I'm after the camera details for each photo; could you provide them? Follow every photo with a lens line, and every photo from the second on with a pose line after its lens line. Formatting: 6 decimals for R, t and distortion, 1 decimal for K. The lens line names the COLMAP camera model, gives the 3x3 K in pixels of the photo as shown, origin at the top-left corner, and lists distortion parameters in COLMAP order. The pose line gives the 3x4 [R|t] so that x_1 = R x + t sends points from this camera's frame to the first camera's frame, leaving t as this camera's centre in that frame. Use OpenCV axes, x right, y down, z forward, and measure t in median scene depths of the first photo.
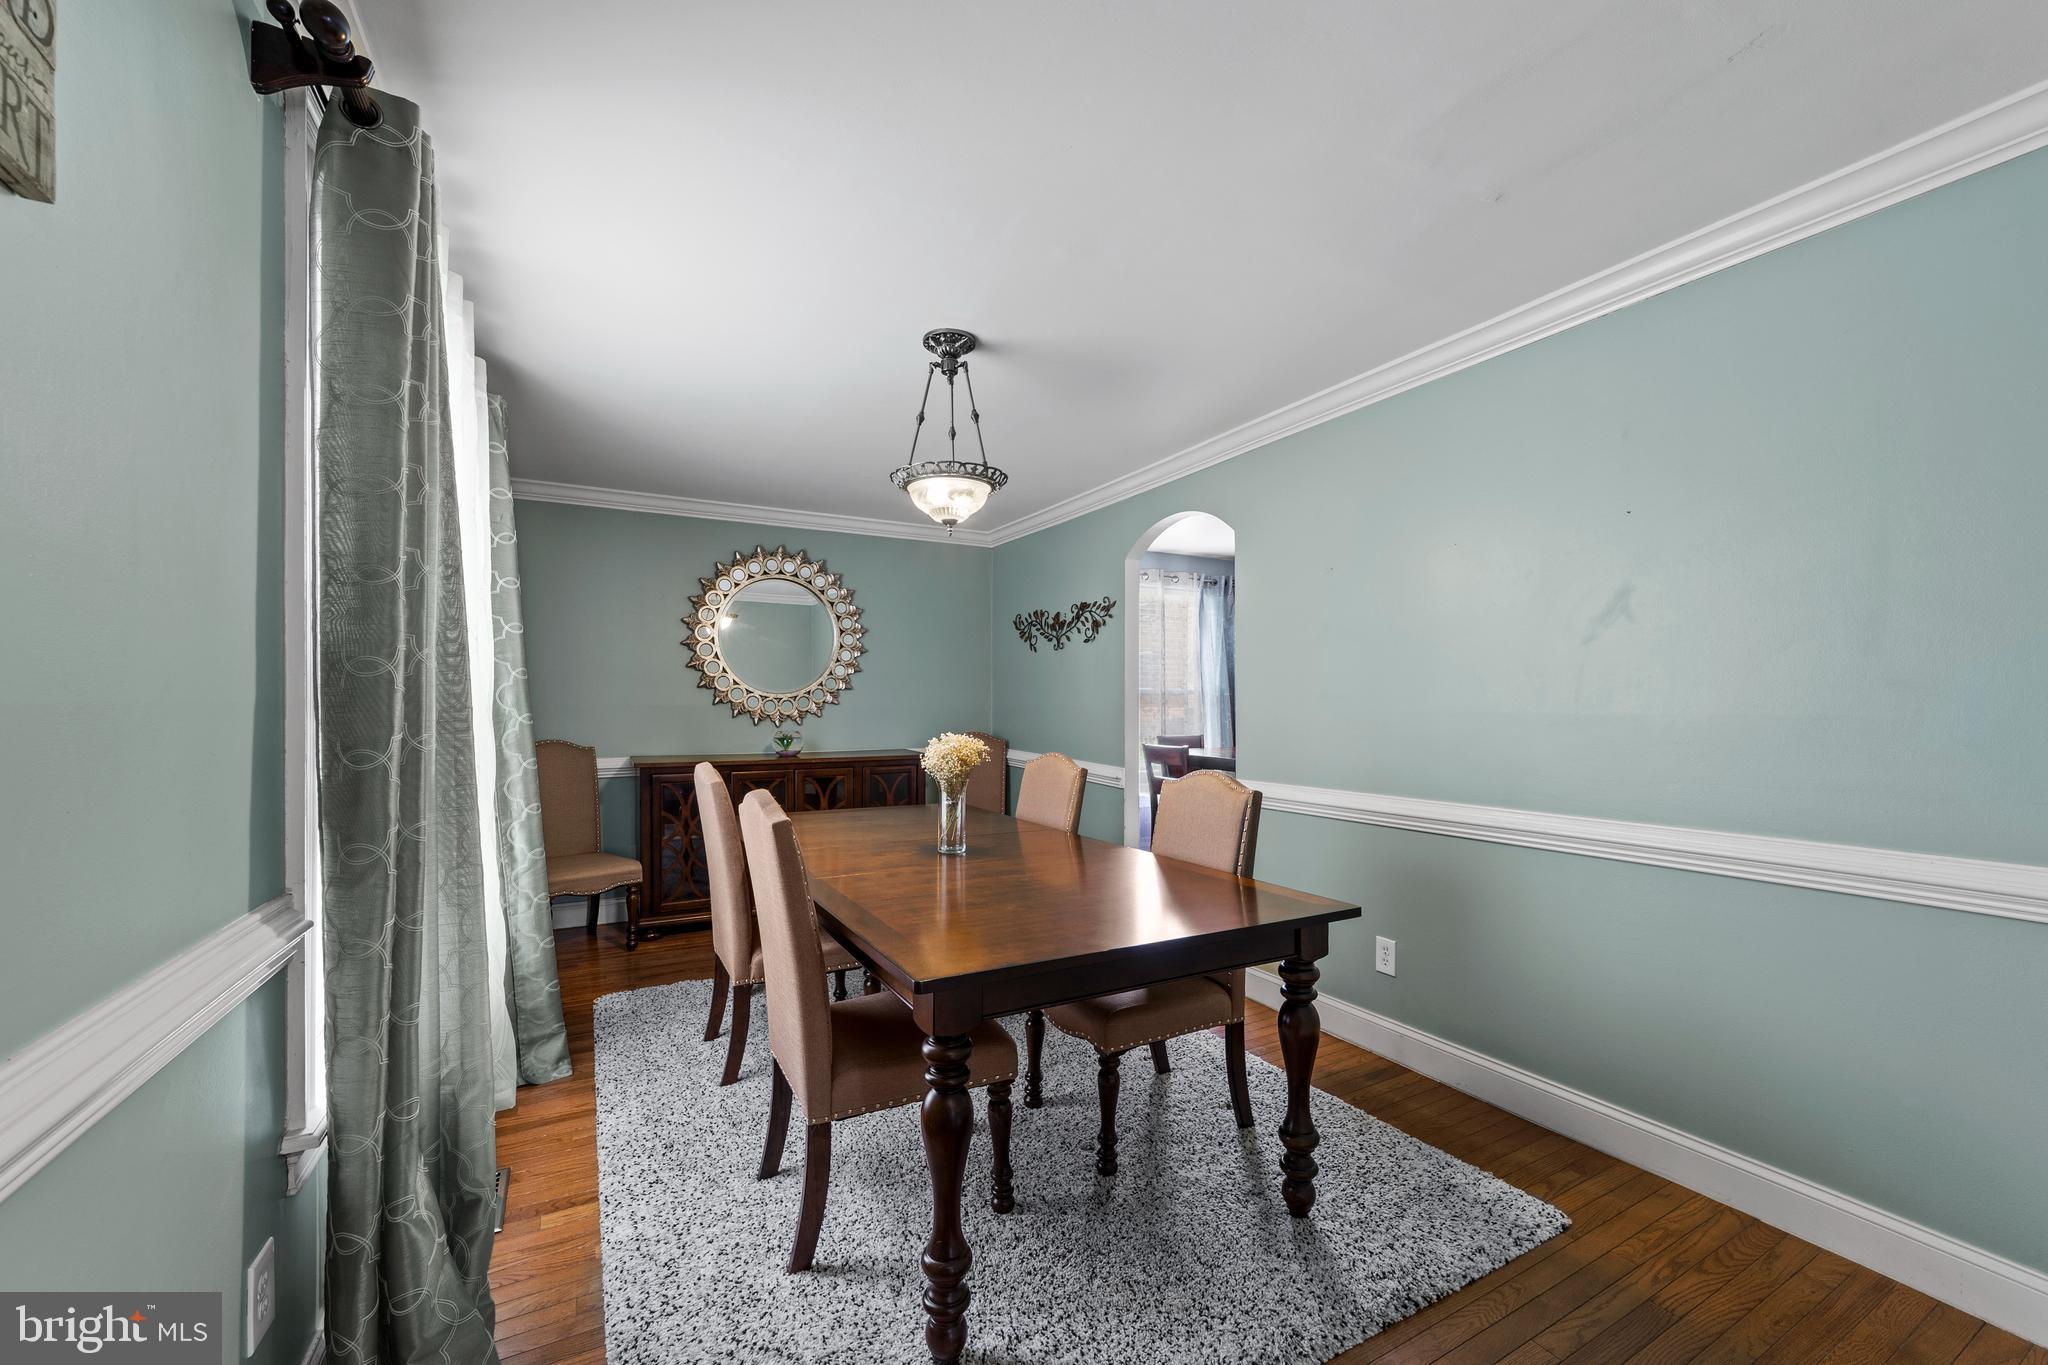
lens RADIAL K [[806.4, 0, 1012.5], [0, 806.4, 700.0], [0, 0, 1]] dist [-0.018477, 0.009566]
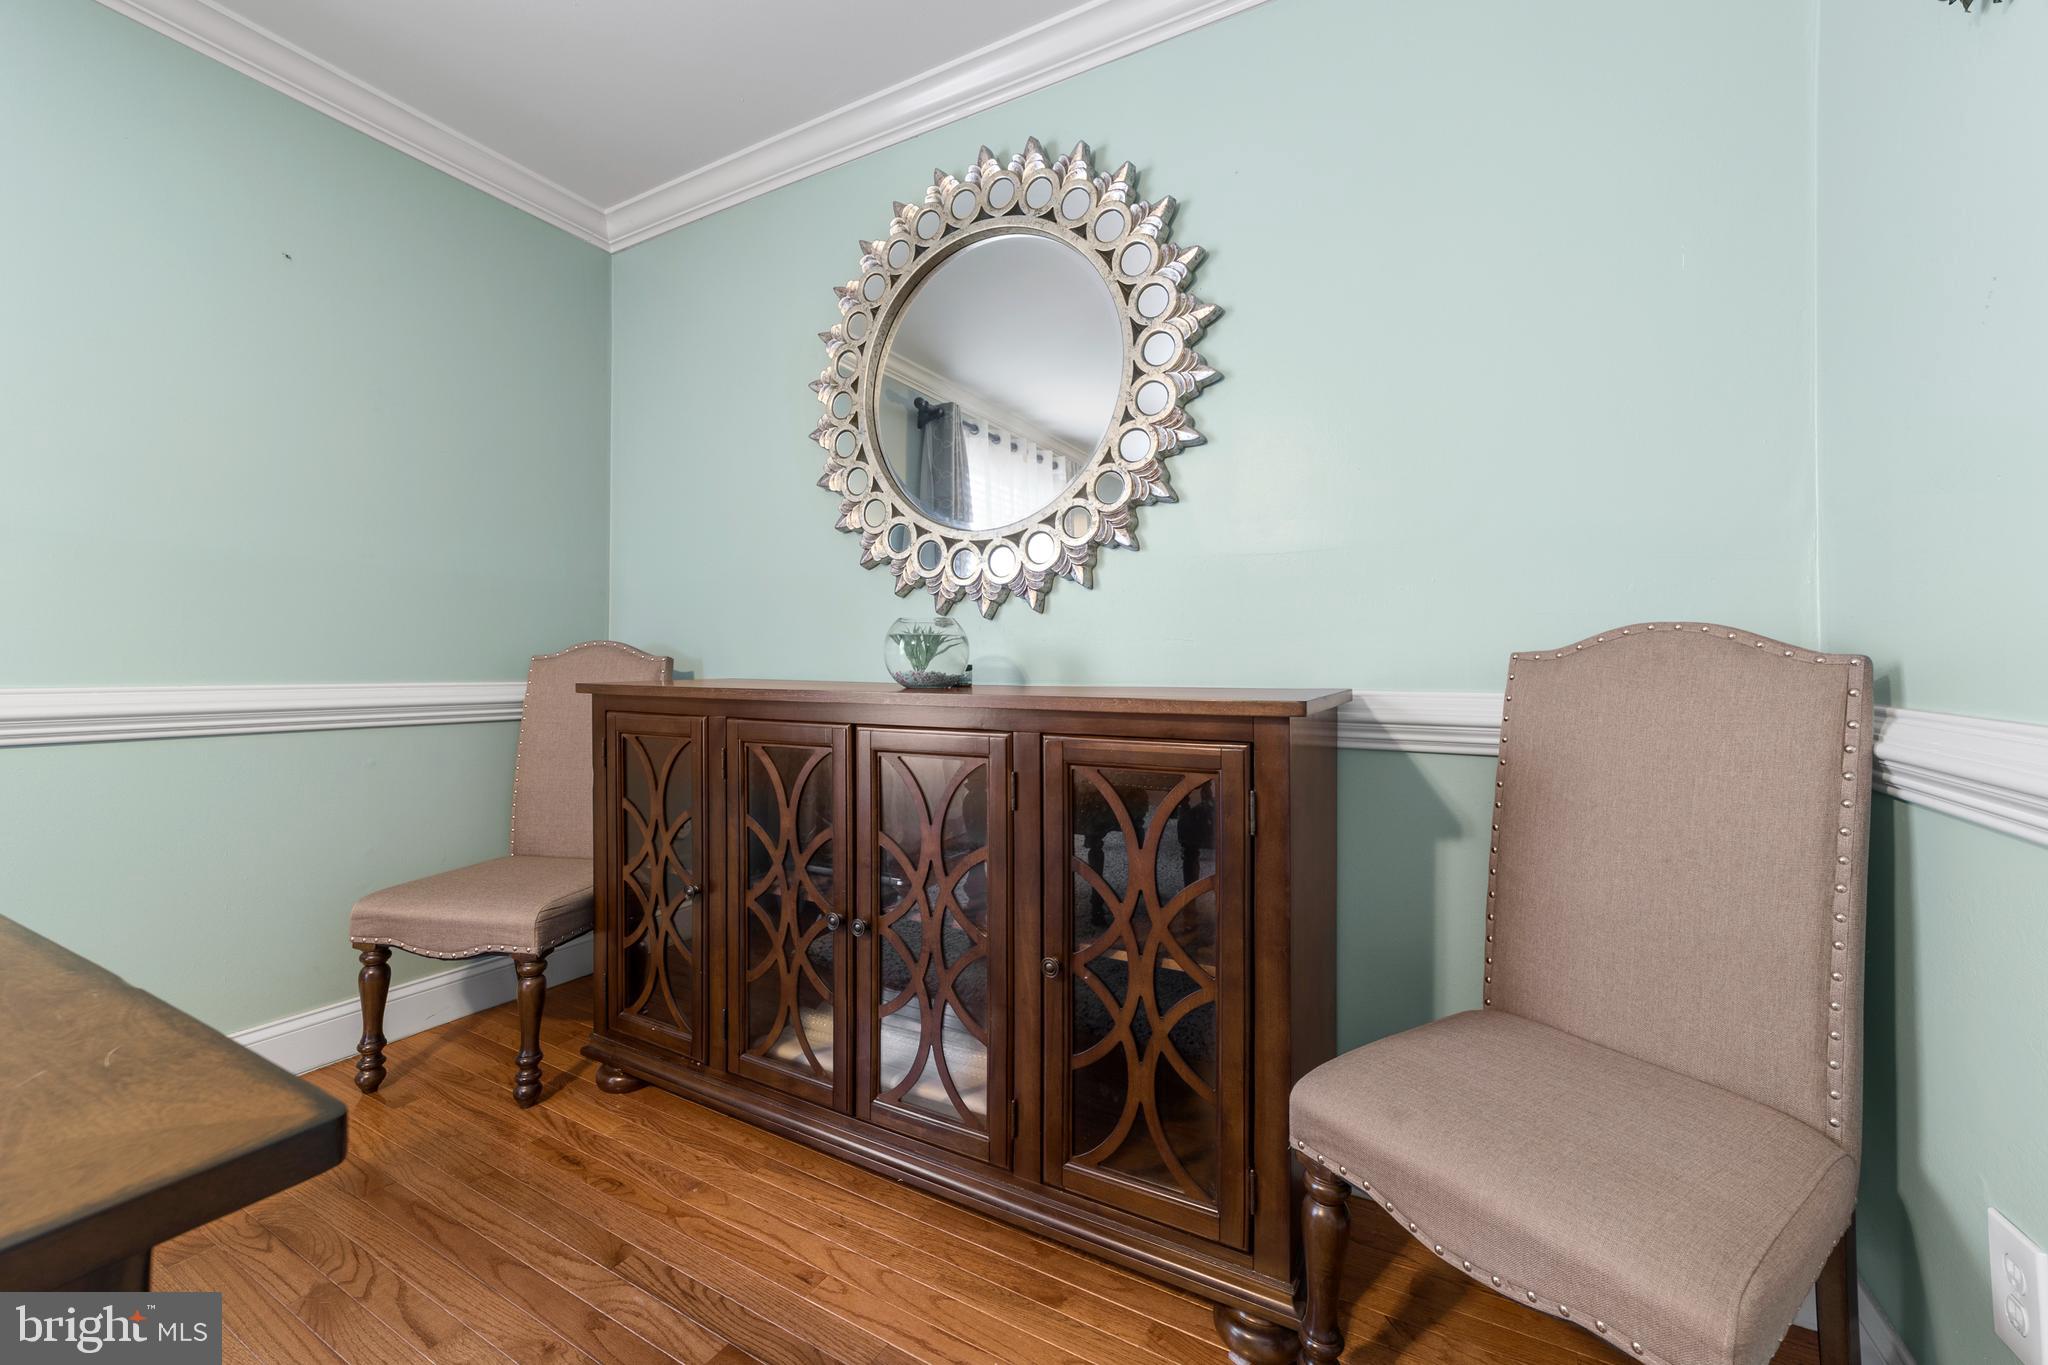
lens RADIAL K [[824.4, 0, 1028.5], [0, 824.4, 643.4], [0, 0, 1]] dist [-0.000019, 0.000005]
pose [[0.542220, -0.016734, -0.840070, 0.050715], [0.002026, 0.999825, -0.018609, 0.052689], [0.840234, 0.008388, 0.542159, 0.783397]]
